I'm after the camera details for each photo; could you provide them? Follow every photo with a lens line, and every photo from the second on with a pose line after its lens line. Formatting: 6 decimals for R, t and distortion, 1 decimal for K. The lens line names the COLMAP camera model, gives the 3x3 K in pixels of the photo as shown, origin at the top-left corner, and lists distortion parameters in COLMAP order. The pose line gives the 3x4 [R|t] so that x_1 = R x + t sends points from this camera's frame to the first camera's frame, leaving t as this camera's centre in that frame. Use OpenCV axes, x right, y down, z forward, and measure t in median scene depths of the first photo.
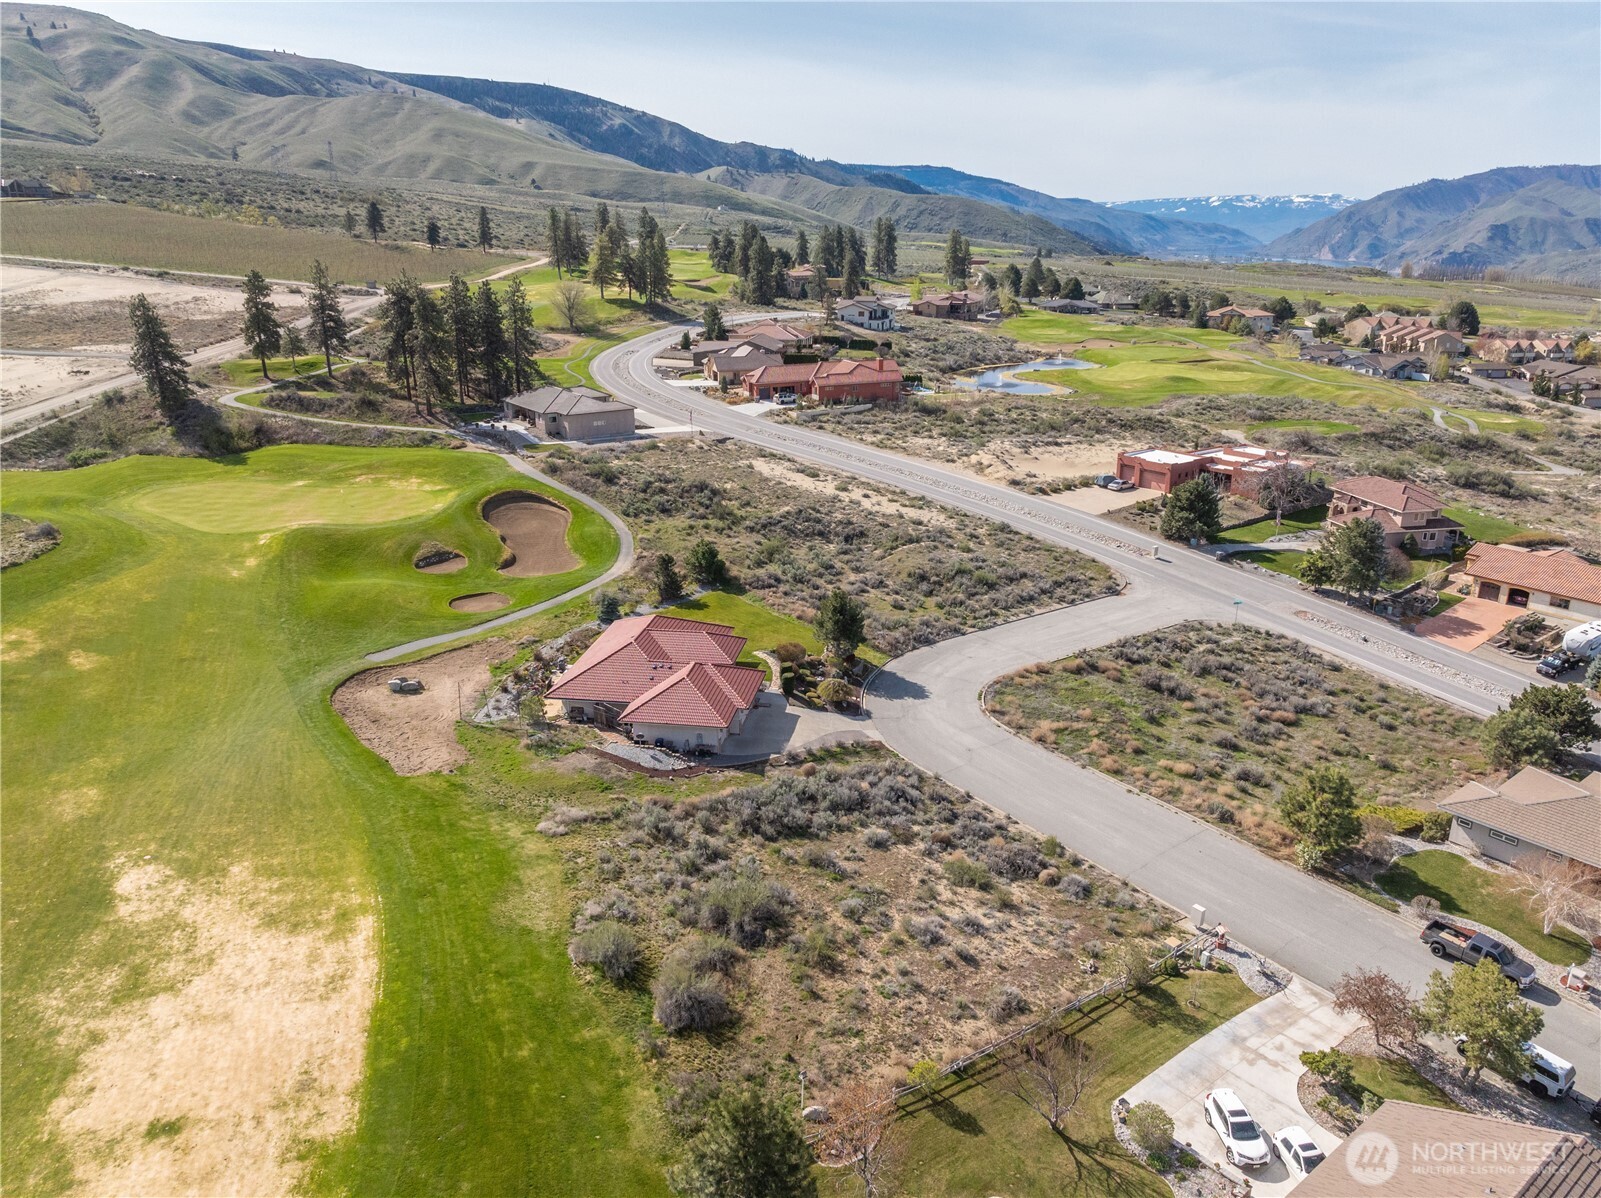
lens RADIAL K [[1128.7, 0, 802.3], [0, 1128.7, 600.9], [0, 0, 1]] dist [-0.040930, 0.005819]
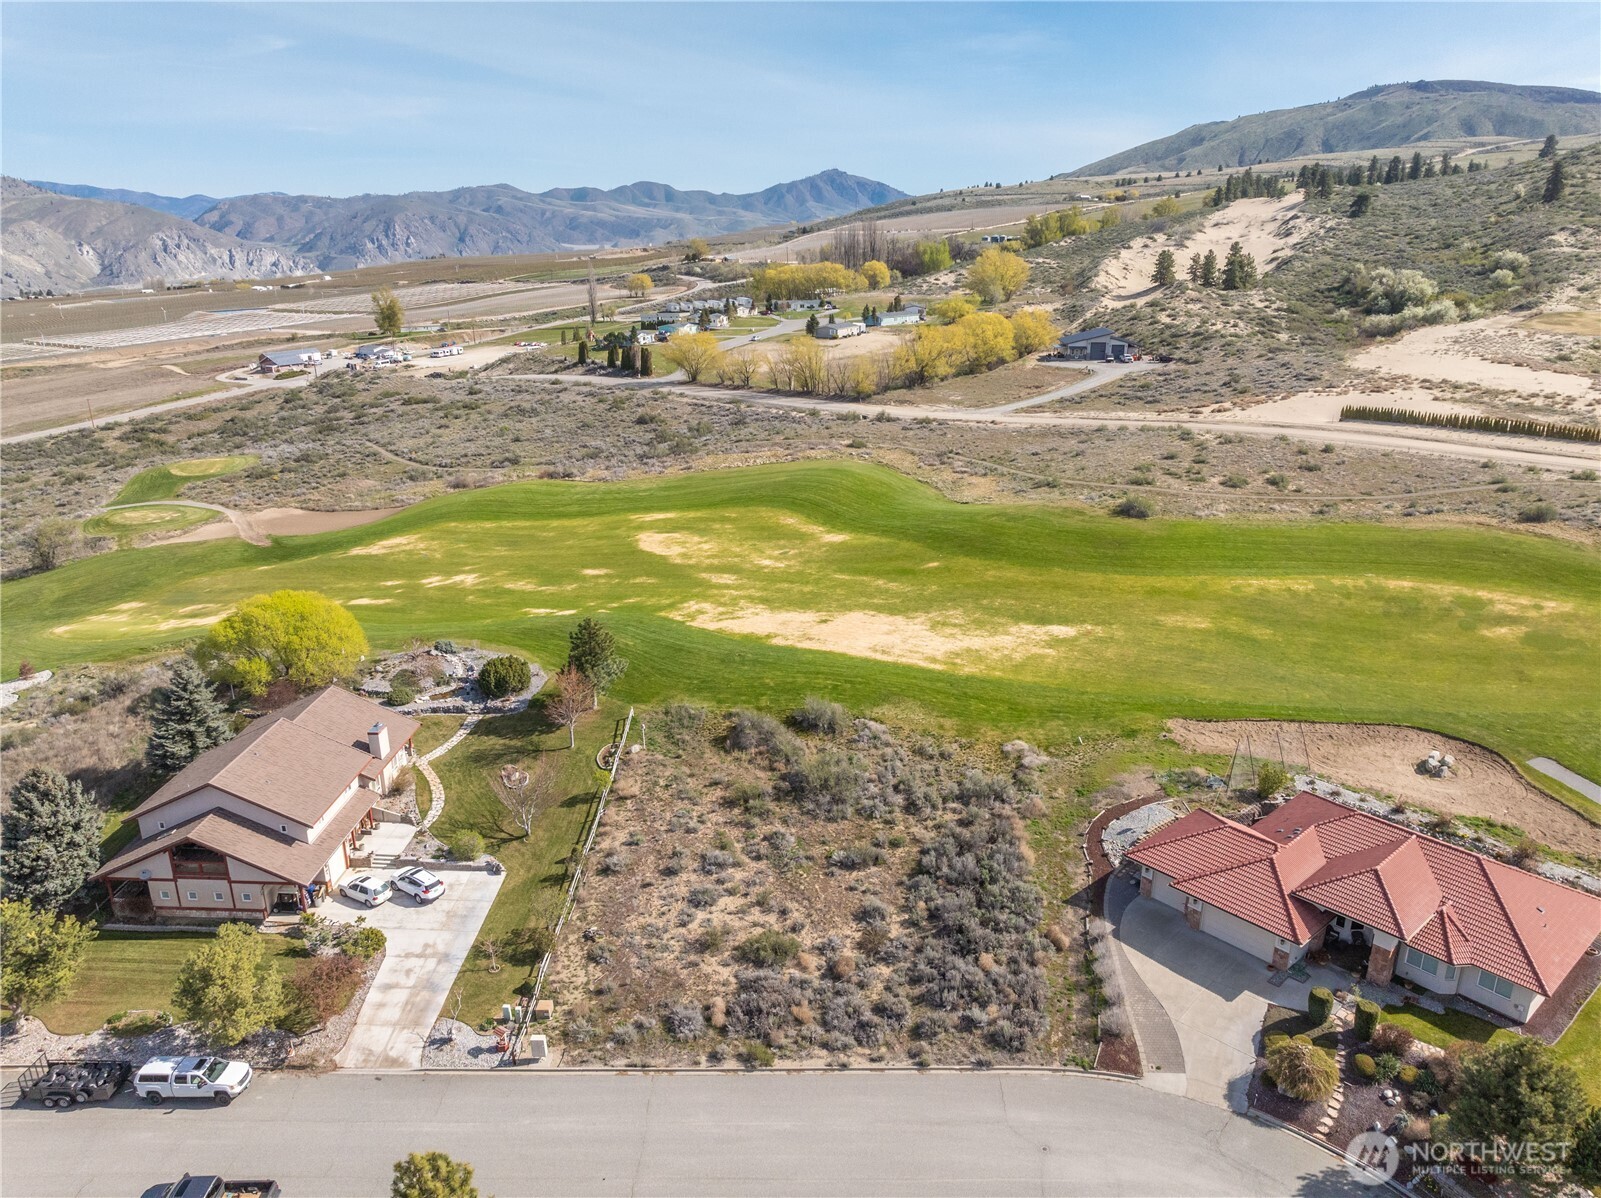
lens RADIAL K [[1127.1, 0, 802.4], [0, 1127.1, 600.7], [0, 0, 1]] dist [-0.036990, -0.000108]
pose [[-0.643890, 0.244880, -0.724872, 0.362179], [-0.236551, 0.837269, 0.492974, -0.222753], [0.727632, 0.488890, -0.481183, 0.665770]]
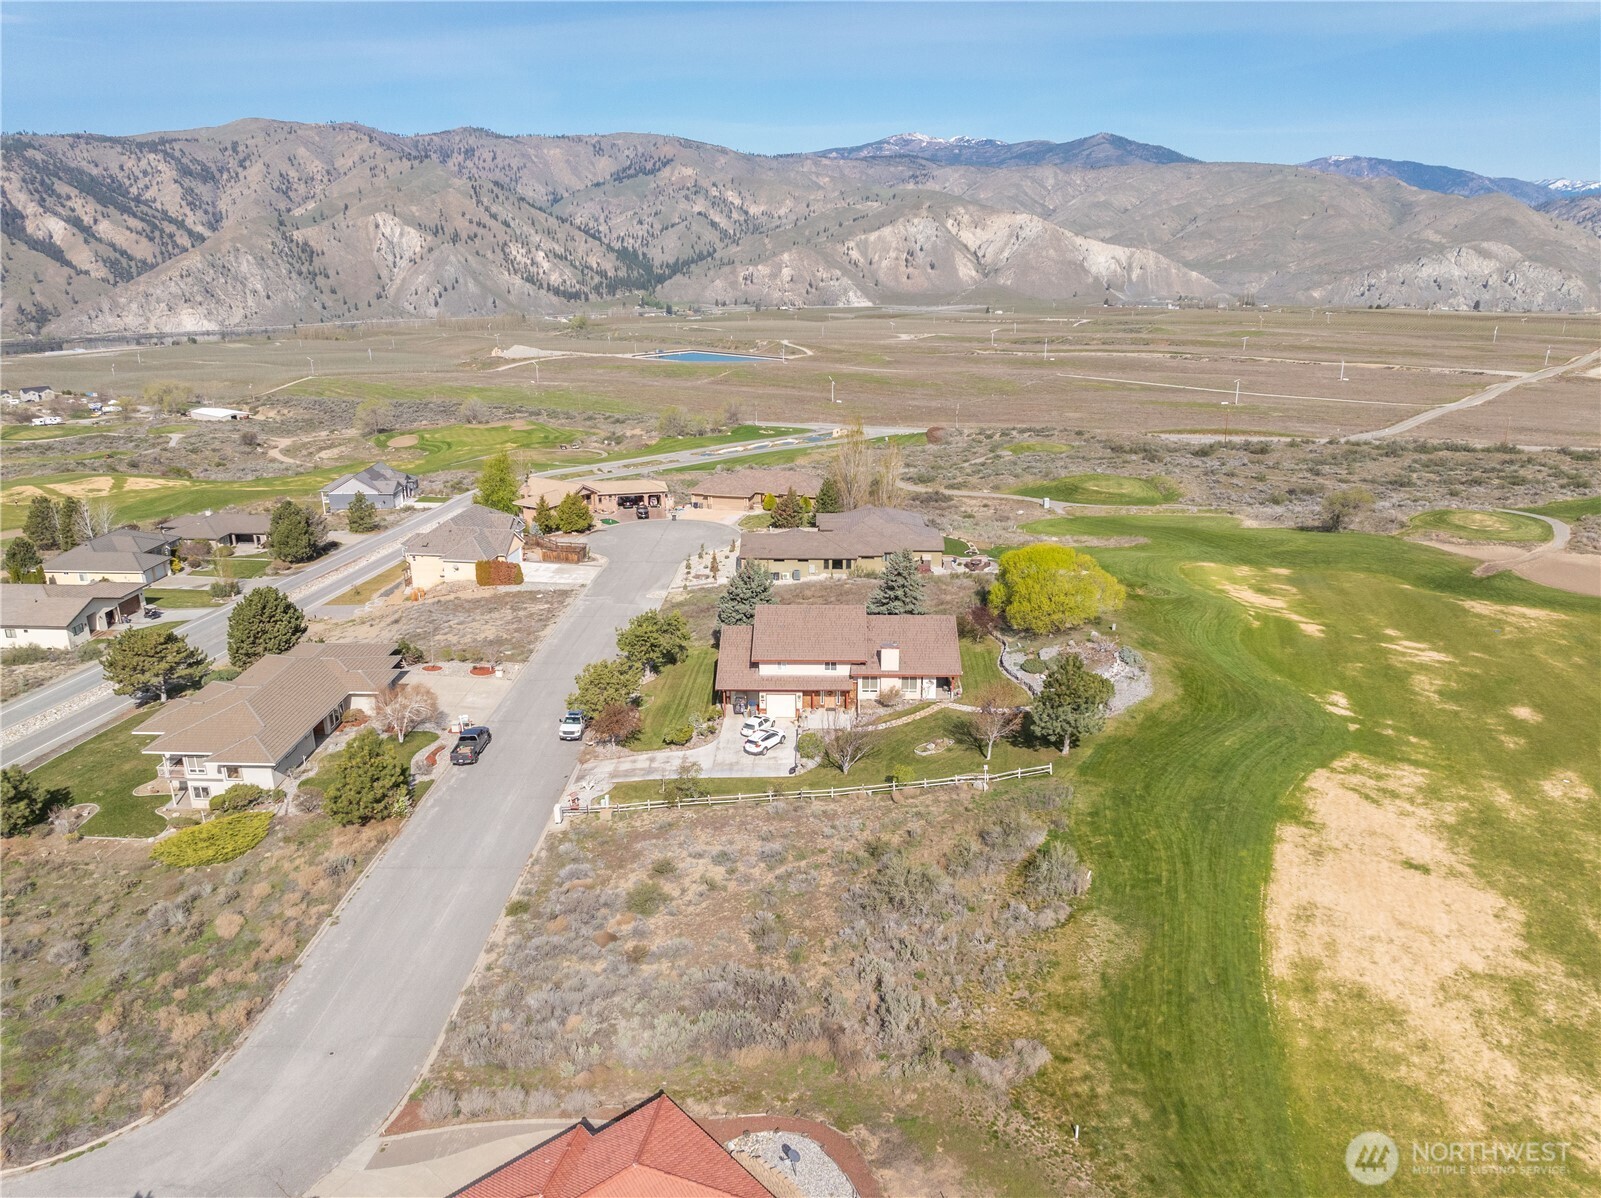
lens RADIAL K [[1128.7, 0, 802.3], [0, 1128.7, 600.9], [0, 0, 1]] dist [-0.040930, 0.005819]
pose [[-0.770758, -0.194574, 0.606690, -0.247222], [0.205990, 0.824983, 0.526281, -0.225502], [-0.602909, 0.530607, -0.595782, 0.686329]]
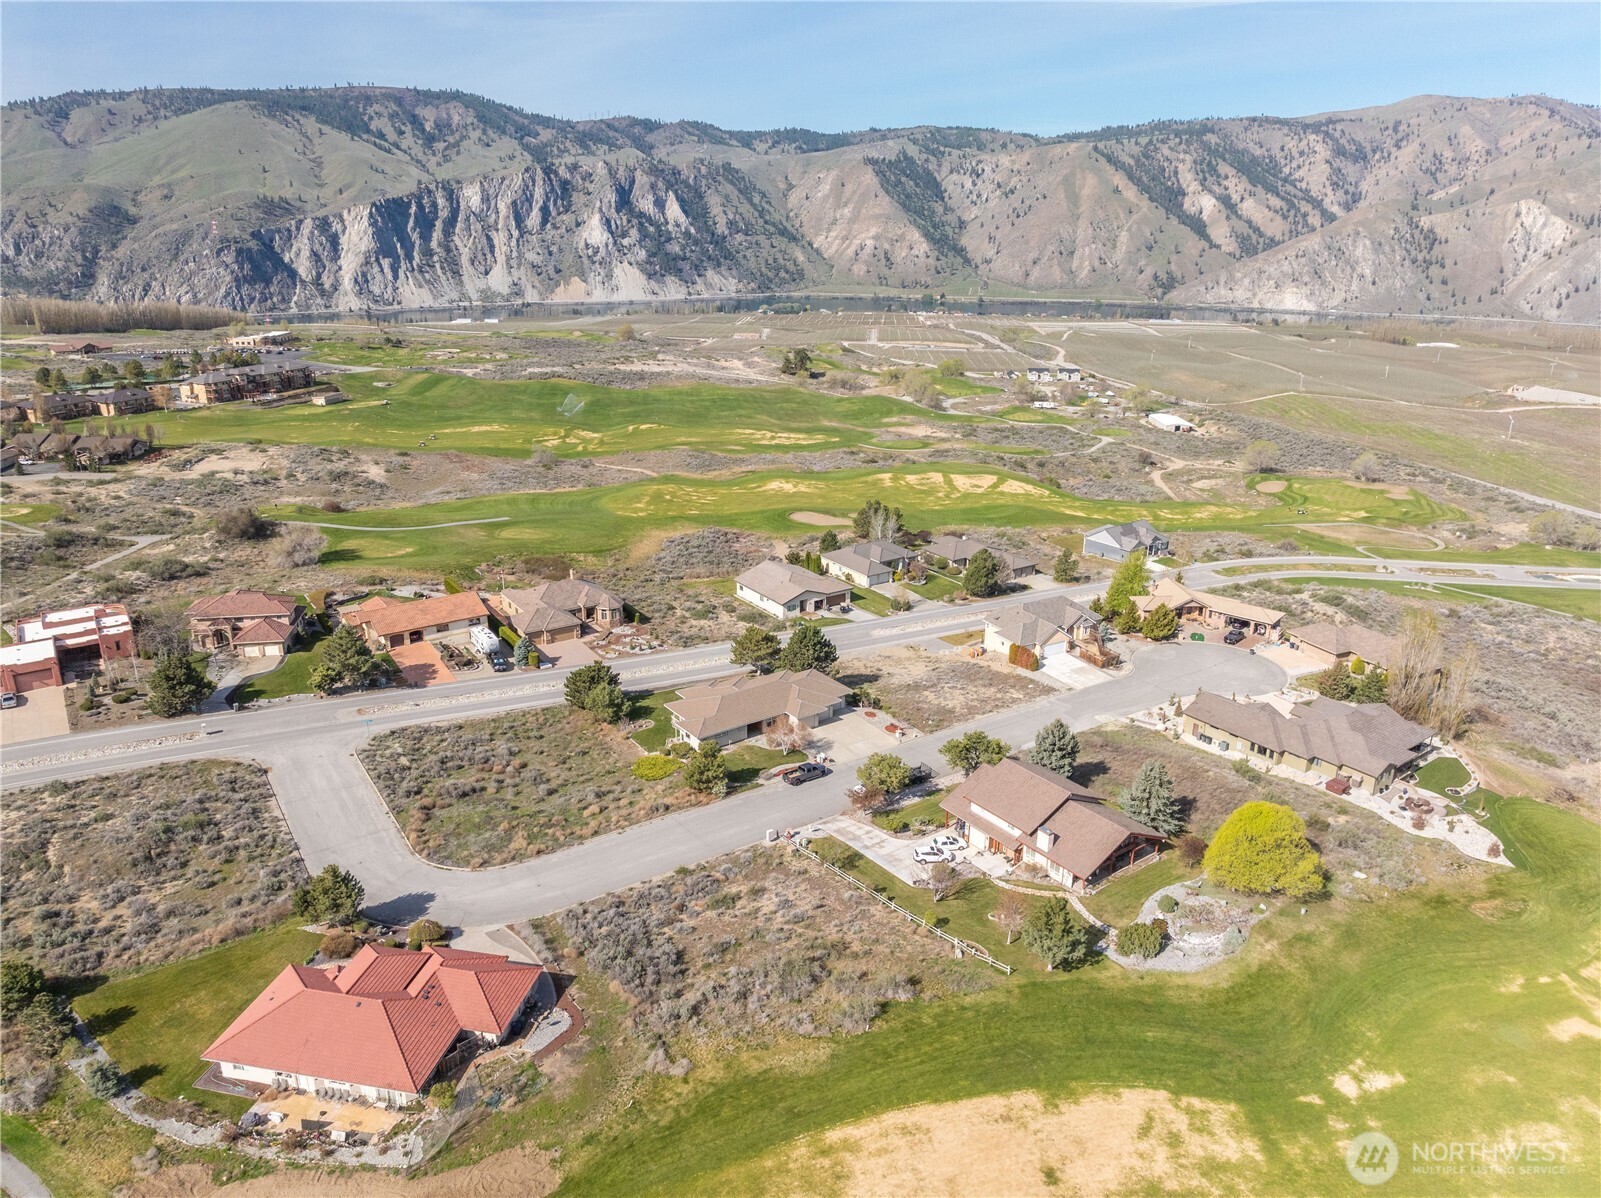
lens RADIAL K [[1128.7, 0, 802.3], [0, 1128.7, 600.9], [0, 0, 1]] dist [-0.040930, 0.005819]
pose [[0.032016, -0.332086, 0.942705, -0.601071], [0.308131, 0.900528, 0.306764, -0.293816], [-0.950805, 0.280656, 0.131157, 0.288800]]
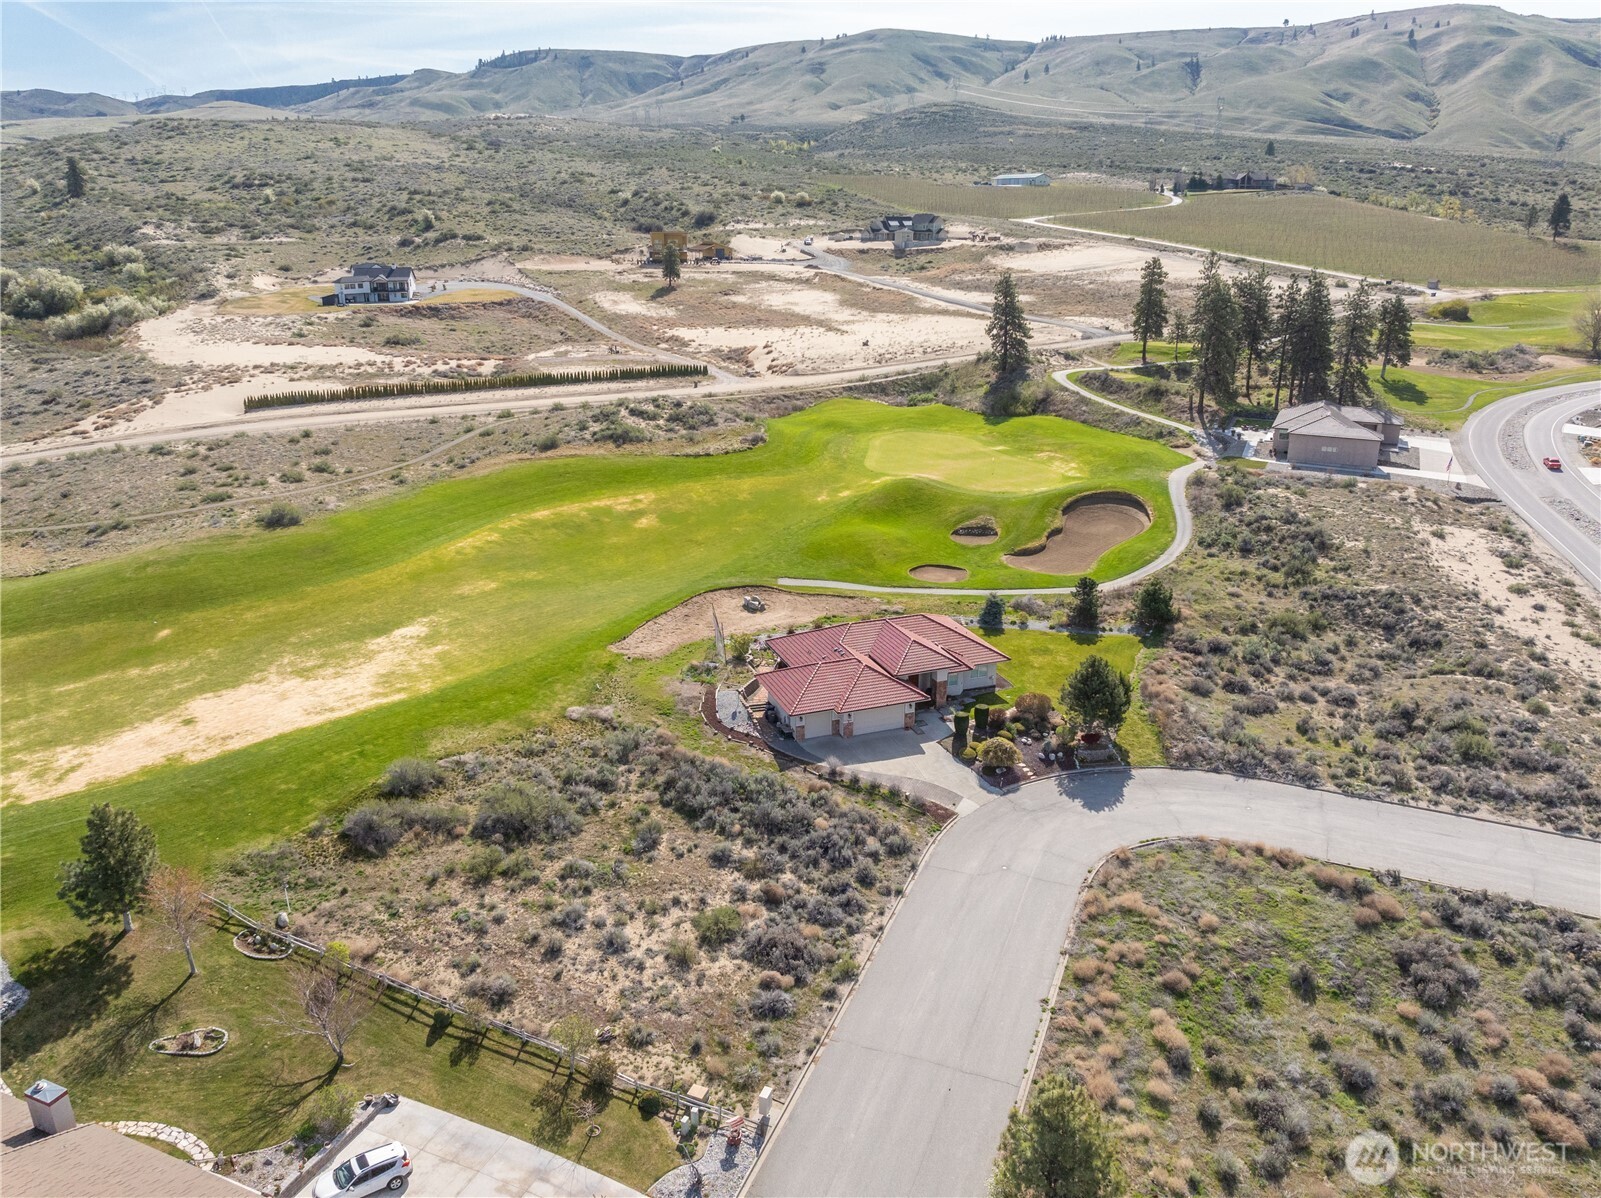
lens RADIAL K [[1127.1, 0, 802.4], [0, 1127.1, 600.7], [0, 0, 1]] dist [-0.036990, -0.000108]
pose [[0.495072, 0.280458, -0.822342, 0.438079], [-0.274738, 0.948438, 0.158063, -0.087755], [0.824271, 0.147676, 0.546598, 0.259546]]
